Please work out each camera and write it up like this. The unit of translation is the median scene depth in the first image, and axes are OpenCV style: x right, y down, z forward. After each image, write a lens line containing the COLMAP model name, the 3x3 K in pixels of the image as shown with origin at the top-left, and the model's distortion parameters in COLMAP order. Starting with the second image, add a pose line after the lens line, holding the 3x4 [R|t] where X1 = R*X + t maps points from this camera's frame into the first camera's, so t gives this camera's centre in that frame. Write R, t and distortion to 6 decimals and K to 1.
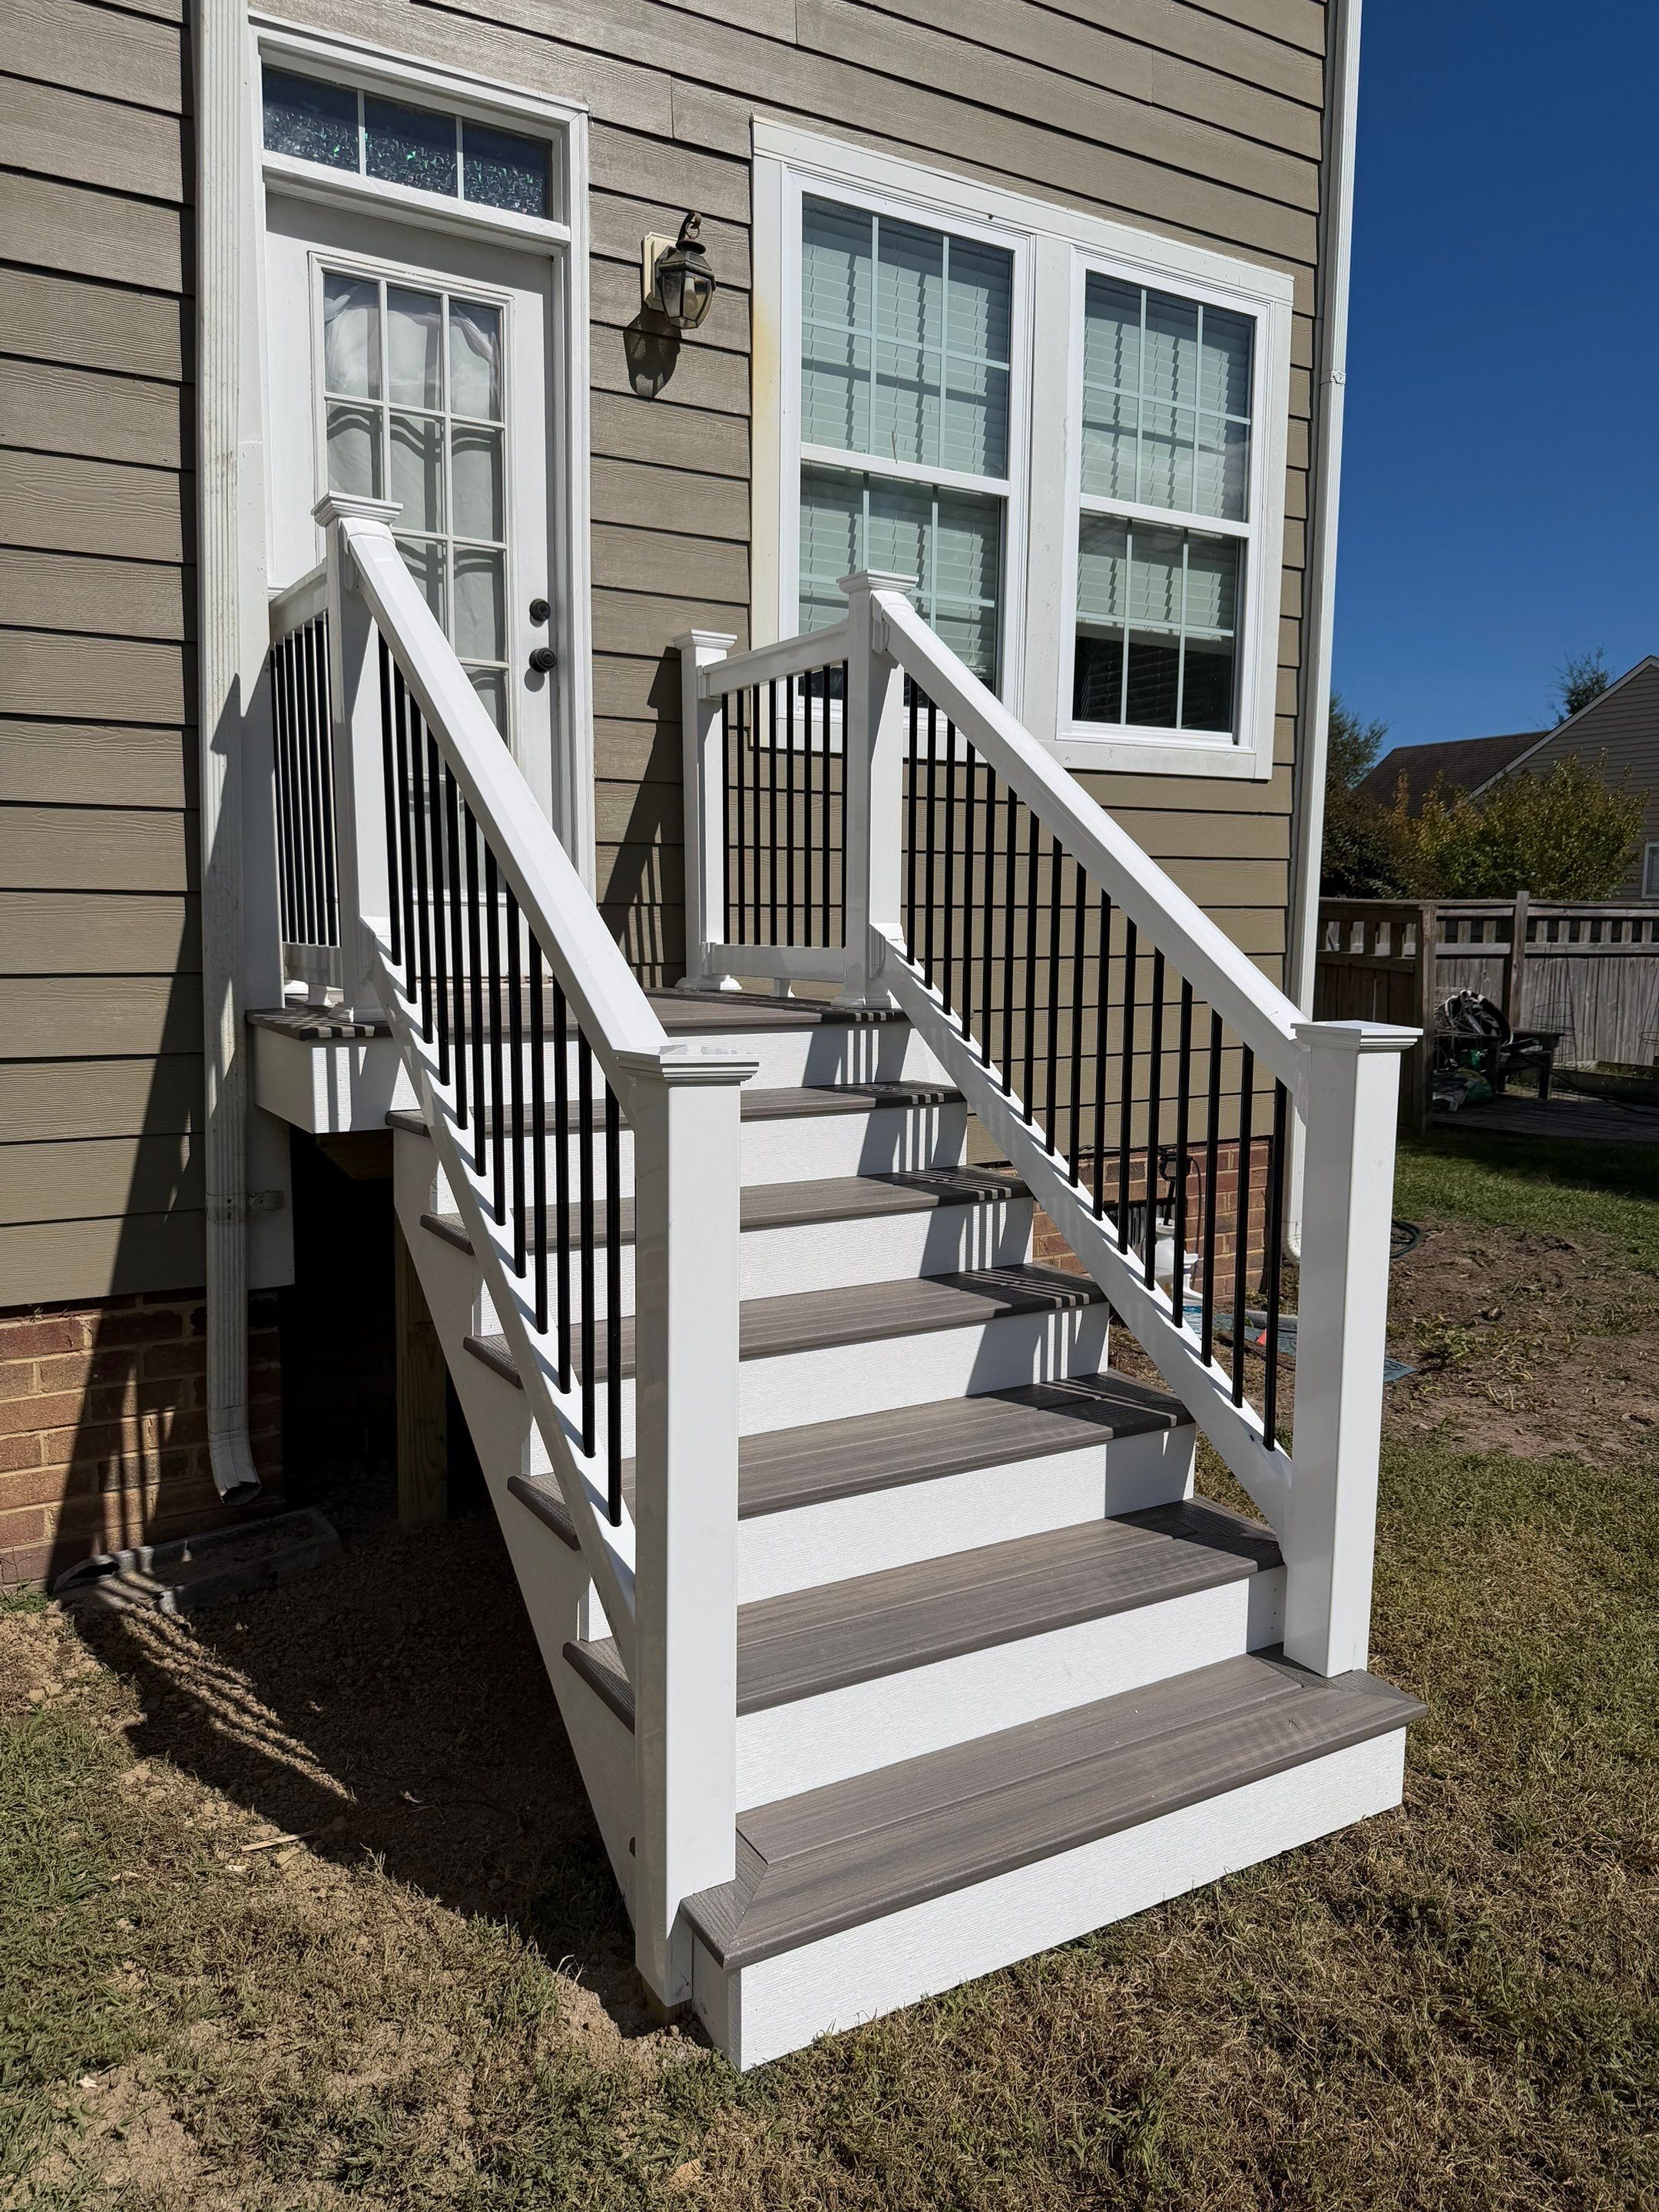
lens RADIAL K [[1576.3, 0, 847.8], [0, 1576.3, 1086.5], [0, 0, 1]] dist [0.056190, -0.068267]
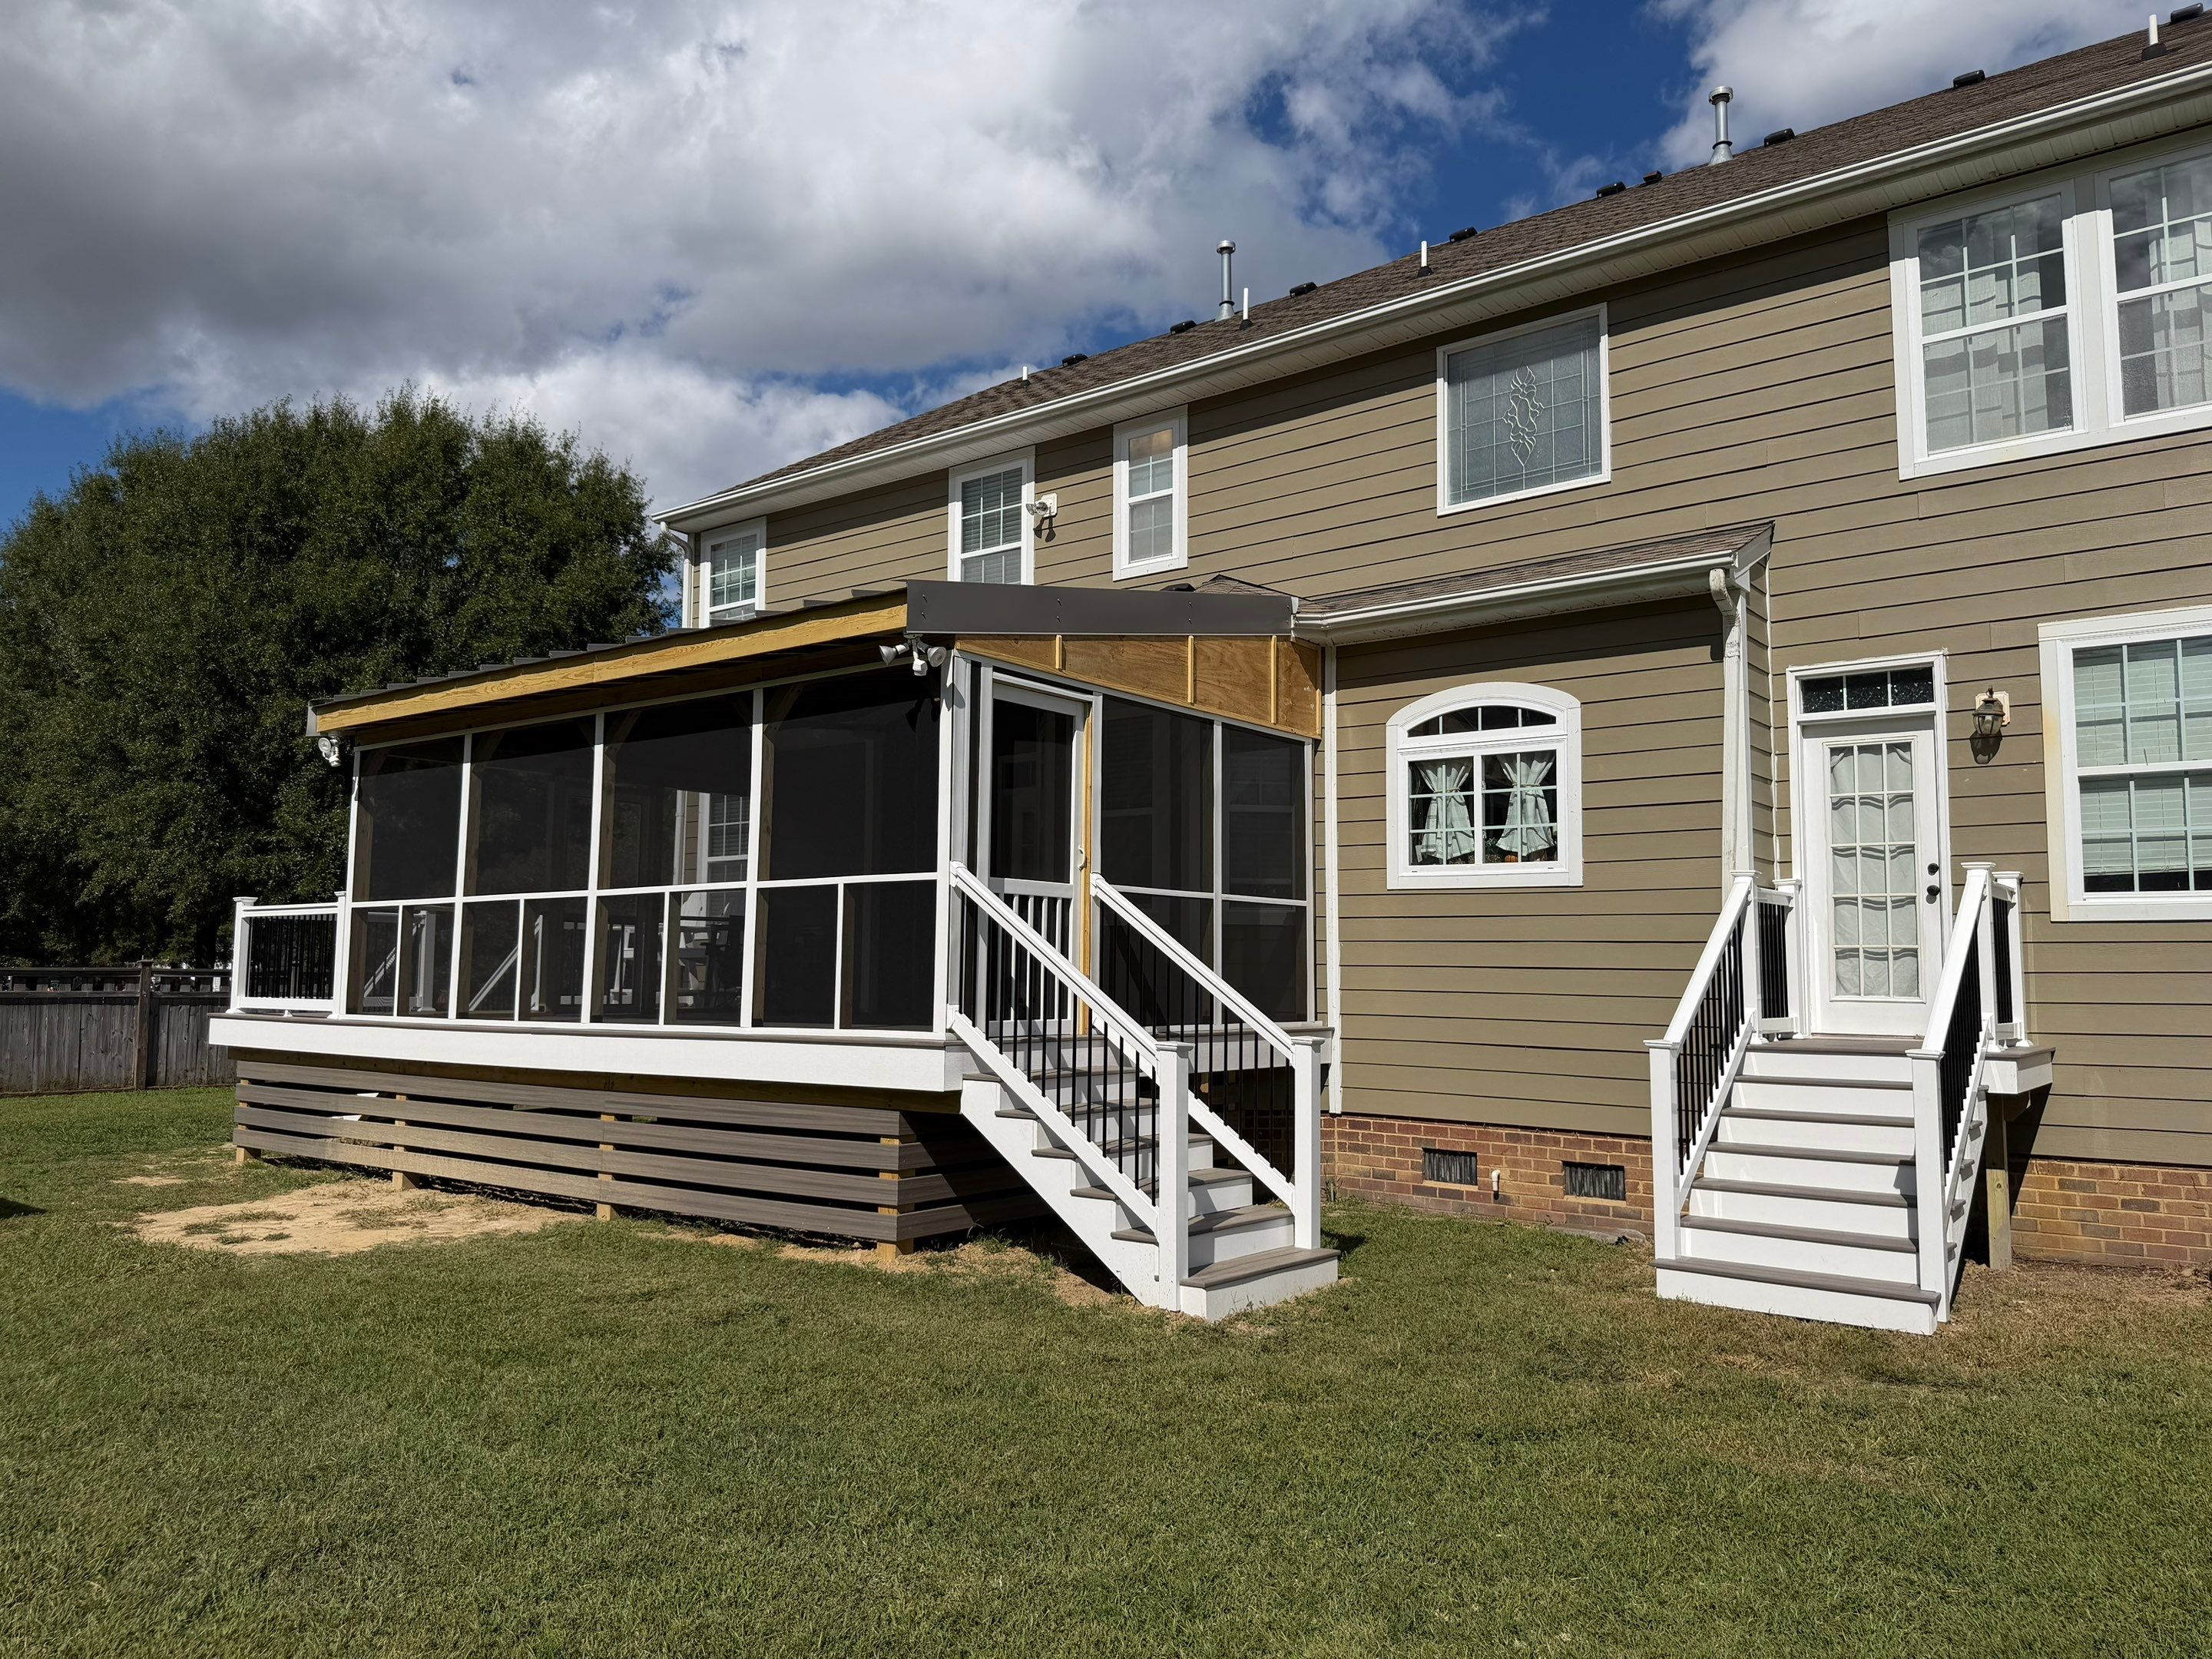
lens RADIAL K [[1576.3, 0, 1097.0], [0, 1576.3, 825.5], [0, 0, 1]] dist [0.056190, -0.068267]
pose [[0.360370, -0.097849, -0.927663, 1.389106], [-0.109667, 0.983142, -0.146303, 0.084364], [0.926341, 0.154457, 0.343564, -0.797861]]
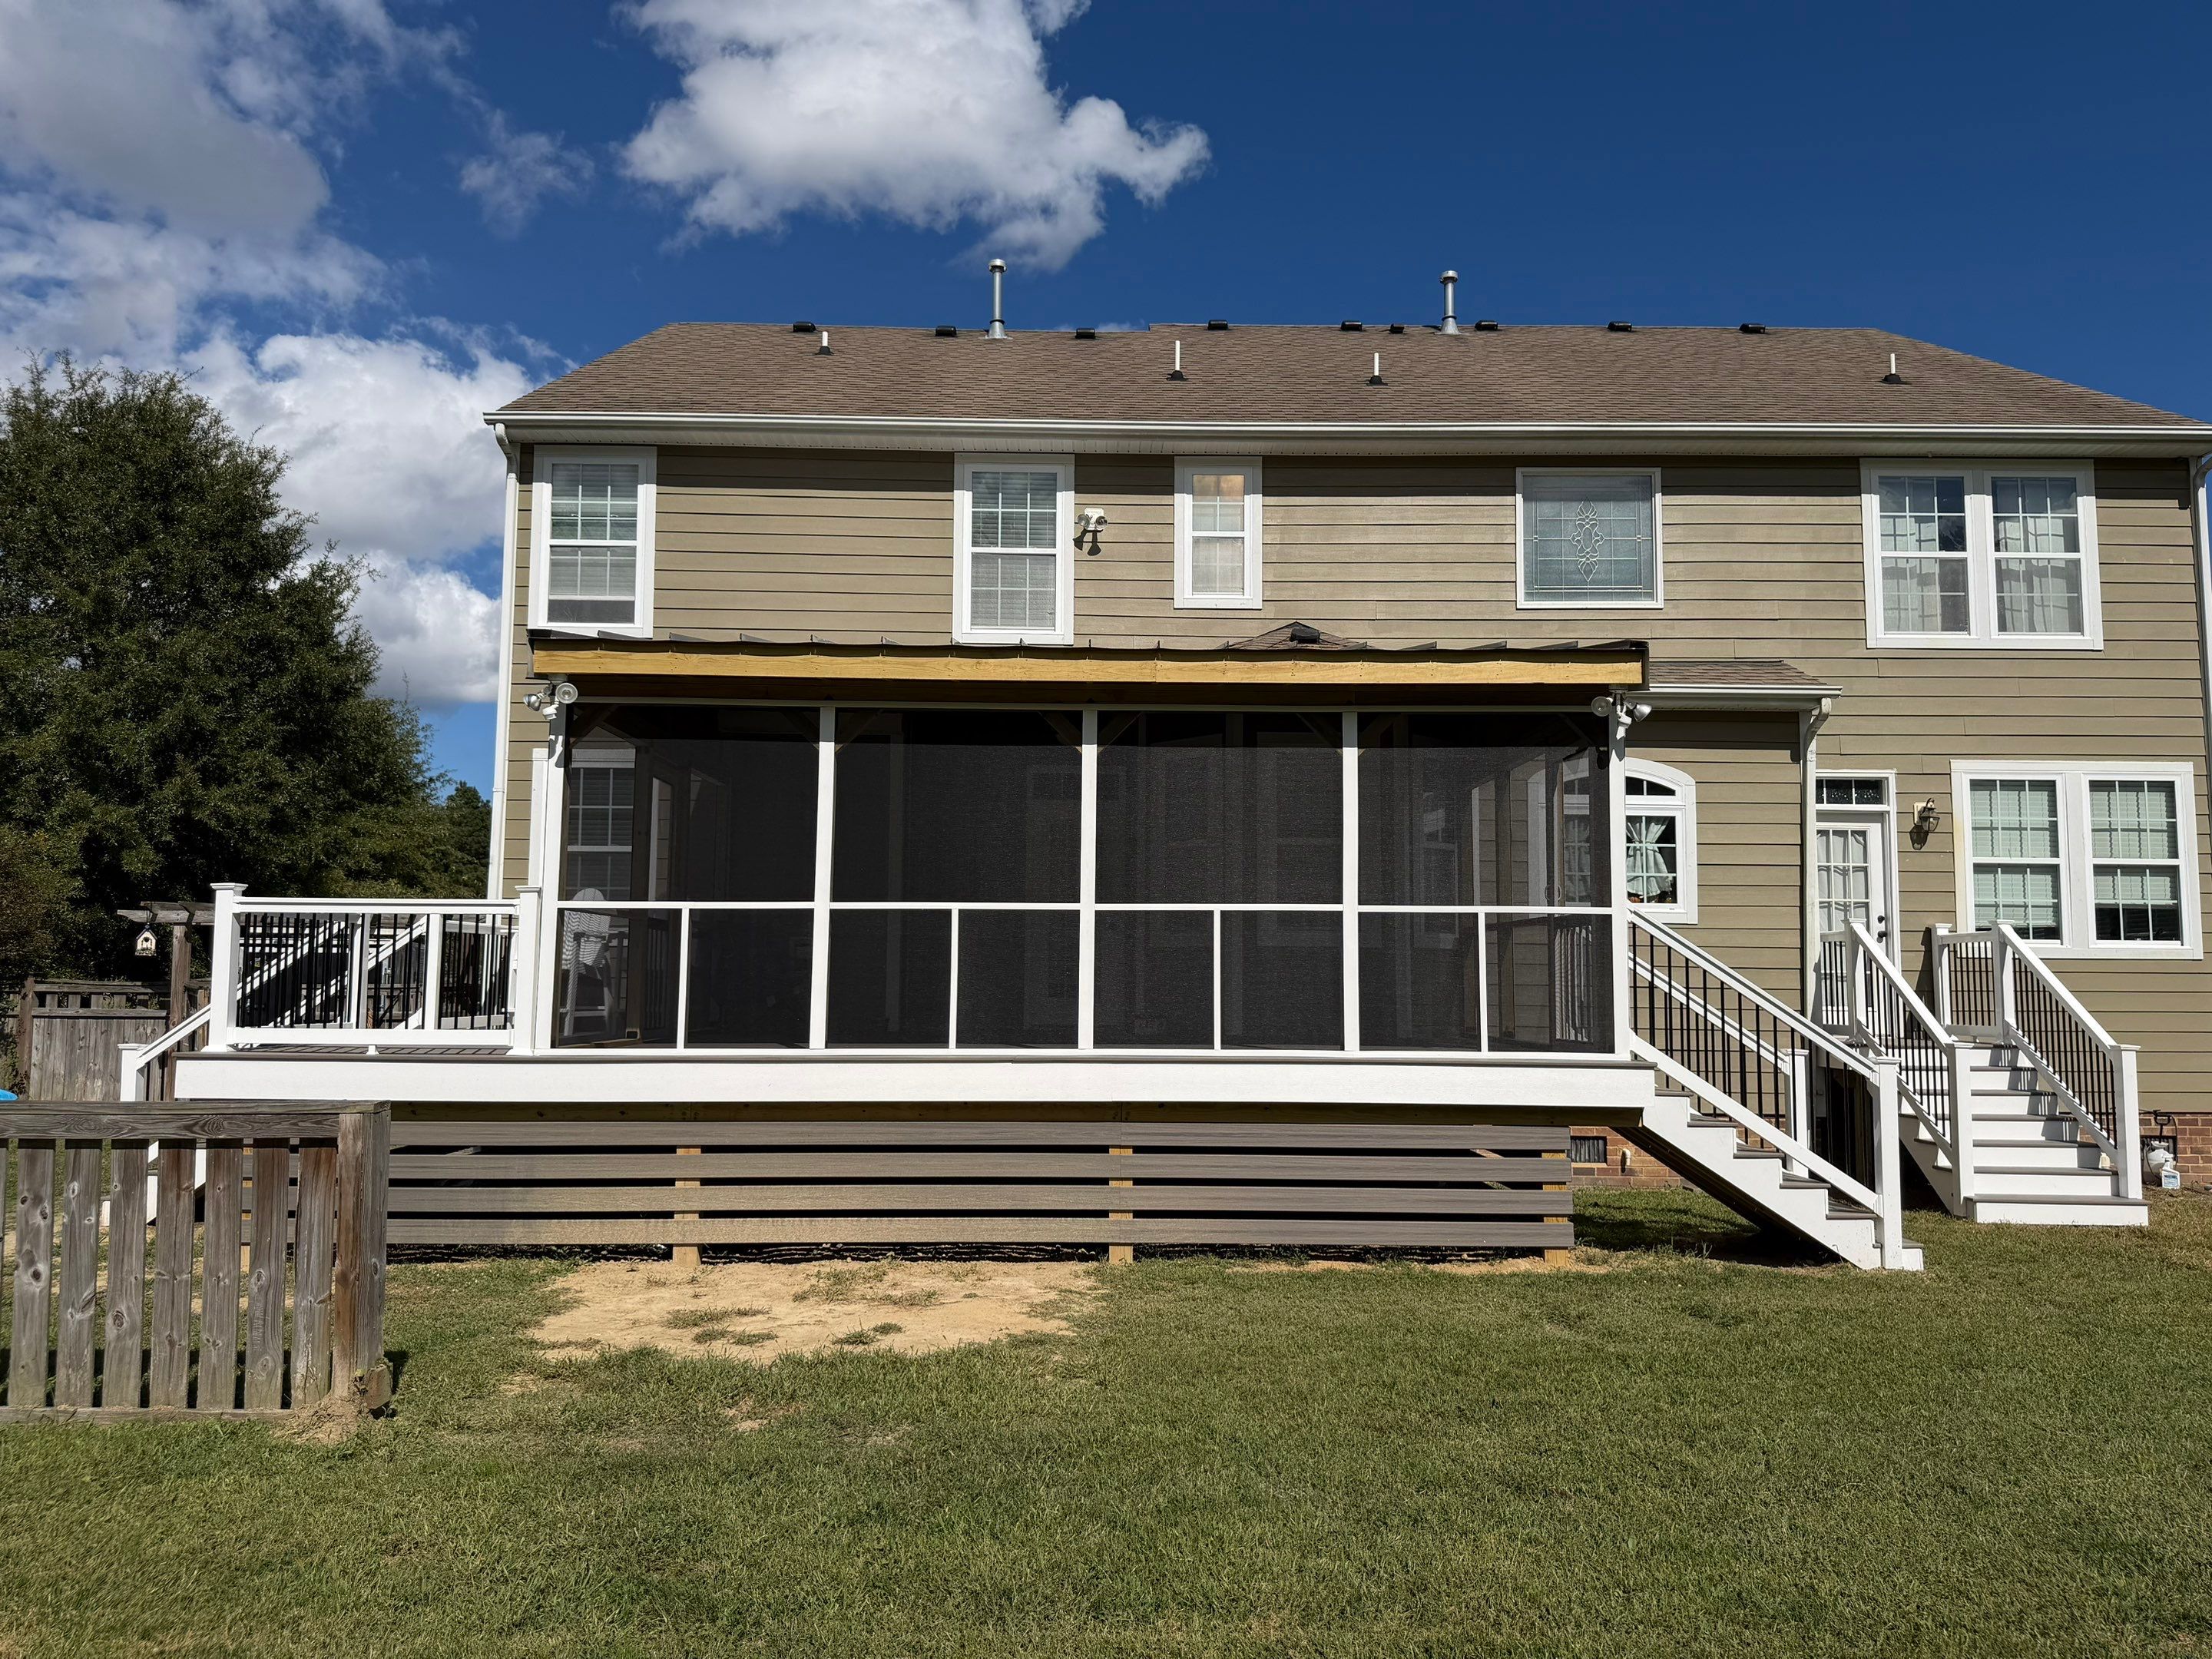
lens RADIAL K [[1576.3, 0, 1105.4], [0, 1576.3, 837.2], [0, 0, 1]] dist [0.056190, -0.068267]
pose [[0.866587, -0.049890, -0.496525, 0.046905], [-0.054990, 0.979384, -0.194381, 0.235066], [0.495987, 0.195752, 0.845978, -2.419208]]
